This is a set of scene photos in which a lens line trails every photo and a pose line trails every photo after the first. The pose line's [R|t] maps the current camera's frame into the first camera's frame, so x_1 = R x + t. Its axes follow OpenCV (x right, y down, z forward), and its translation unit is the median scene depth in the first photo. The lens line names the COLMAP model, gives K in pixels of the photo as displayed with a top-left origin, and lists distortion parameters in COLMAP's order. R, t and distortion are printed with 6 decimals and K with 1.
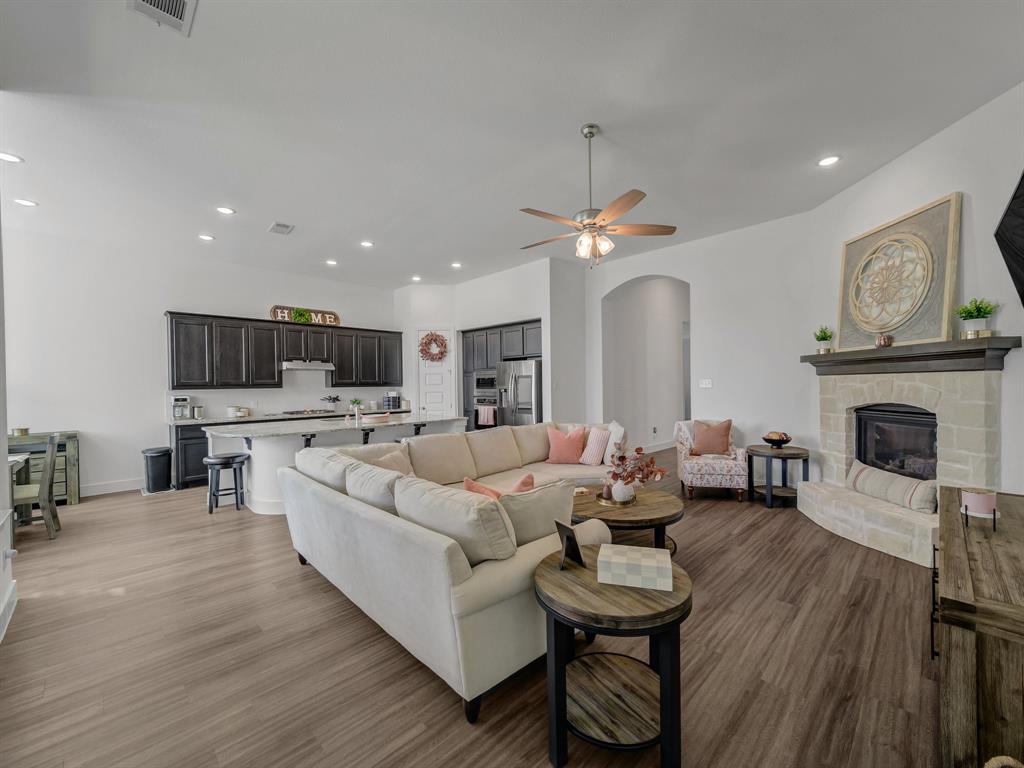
lens RADIAL K [[419.9, 0, 526.5], [0, 419.9, 382.1], [0, 0, 1]] dist [-0.009007, 0.000608]
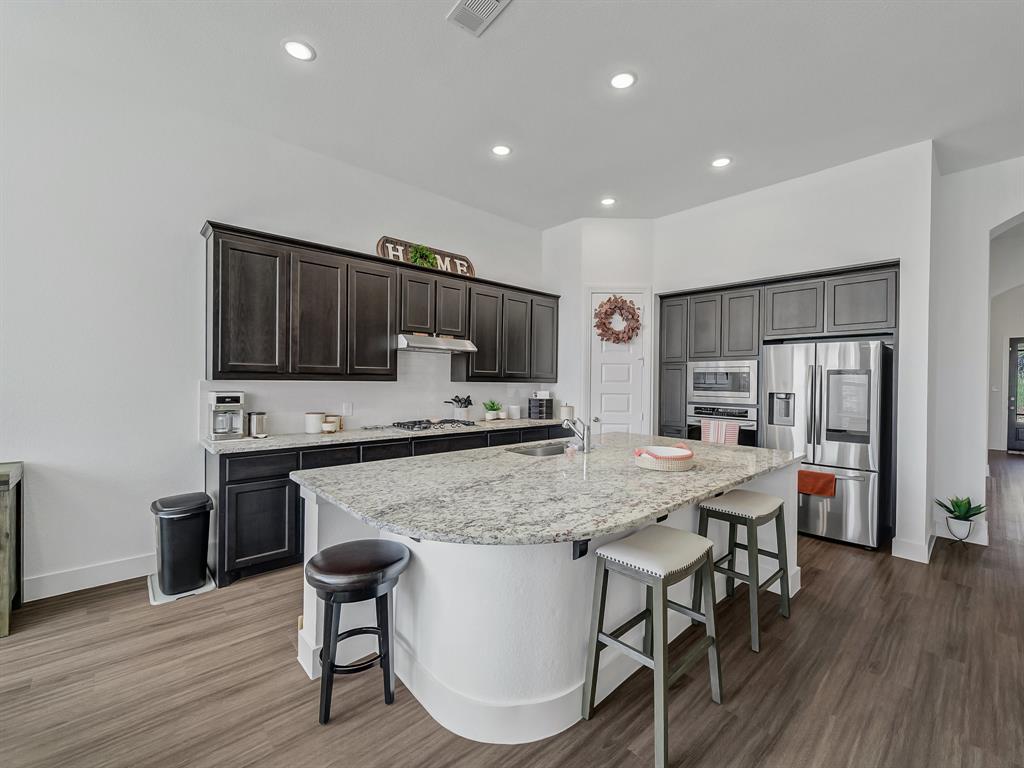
lens RADIAL K [[419.9, 0, 507.3], [0, 419.9, 378.9], [0, 0, 1]] dist [-0.009007, 0.000608]
pose [[0.998027, 0.026009, -0.057138, -0.392058], [-0.026059, 0.999660, -0.000131, 0.007373], [0.057115, 0.001619, 0.998366, 0.435018]]
